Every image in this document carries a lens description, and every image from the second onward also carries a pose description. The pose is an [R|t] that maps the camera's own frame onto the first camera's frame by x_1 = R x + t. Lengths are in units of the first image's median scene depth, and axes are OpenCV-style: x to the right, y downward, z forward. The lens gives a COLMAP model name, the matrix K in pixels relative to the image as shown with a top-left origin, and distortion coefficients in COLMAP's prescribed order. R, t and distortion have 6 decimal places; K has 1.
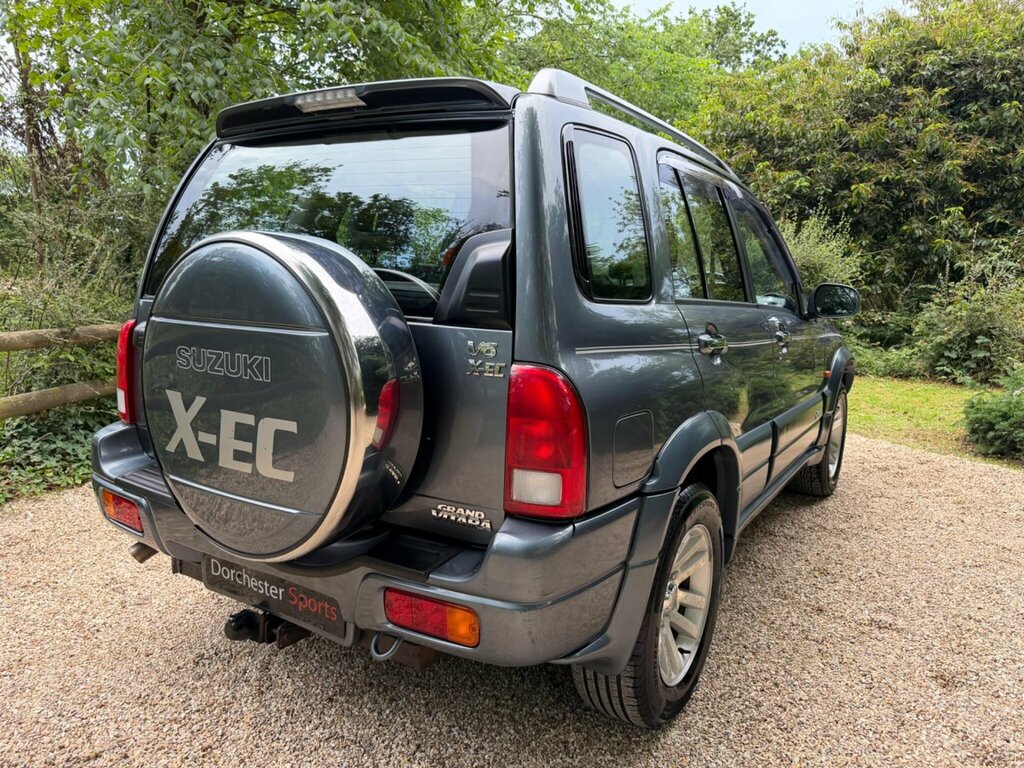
lens RADIAL K [[700.4, 0, 512.0], [0, 700.4, 382.0], [0, 0, 1]] dist [0.006639, -0.008638]
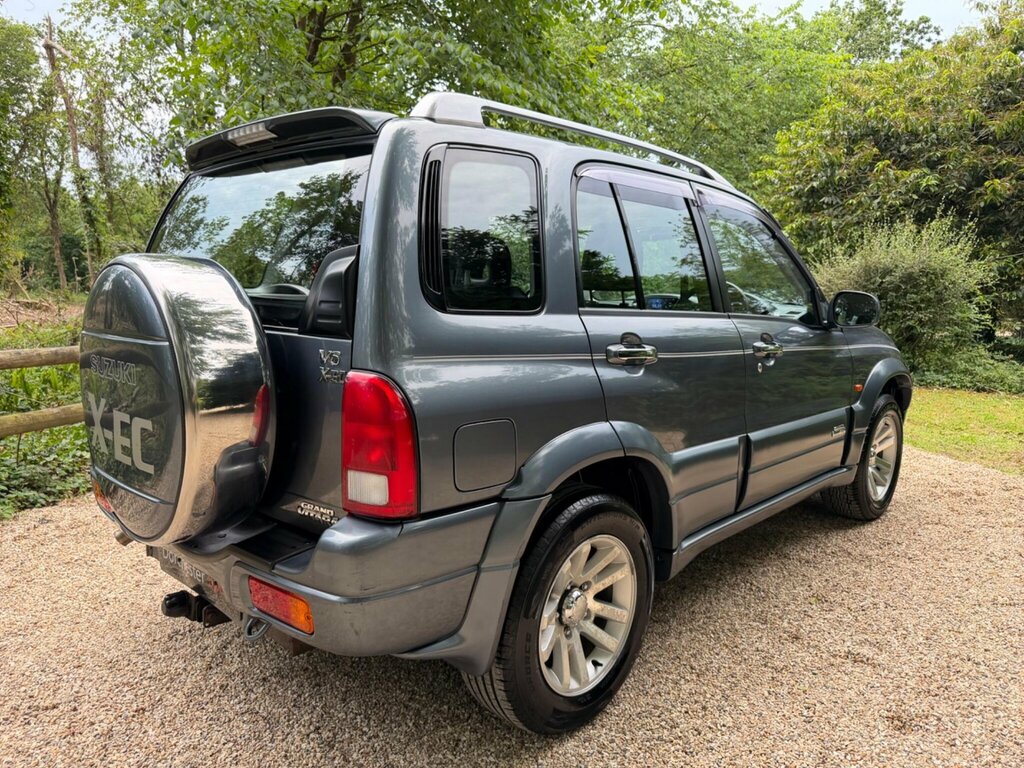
lens RADIAL K [[700.4, 0, 515.0], [0, 700.4, 385.7], [0, 0, 1]] dist [0.006639, -0.008638]
pose [[0.980973, 0.009773, -0.193896, 0.316340], [-0.012305, 0.999854, -0.011859, 0.003804], [0.193752, 0.014019, 0.980950, -0.001172]]
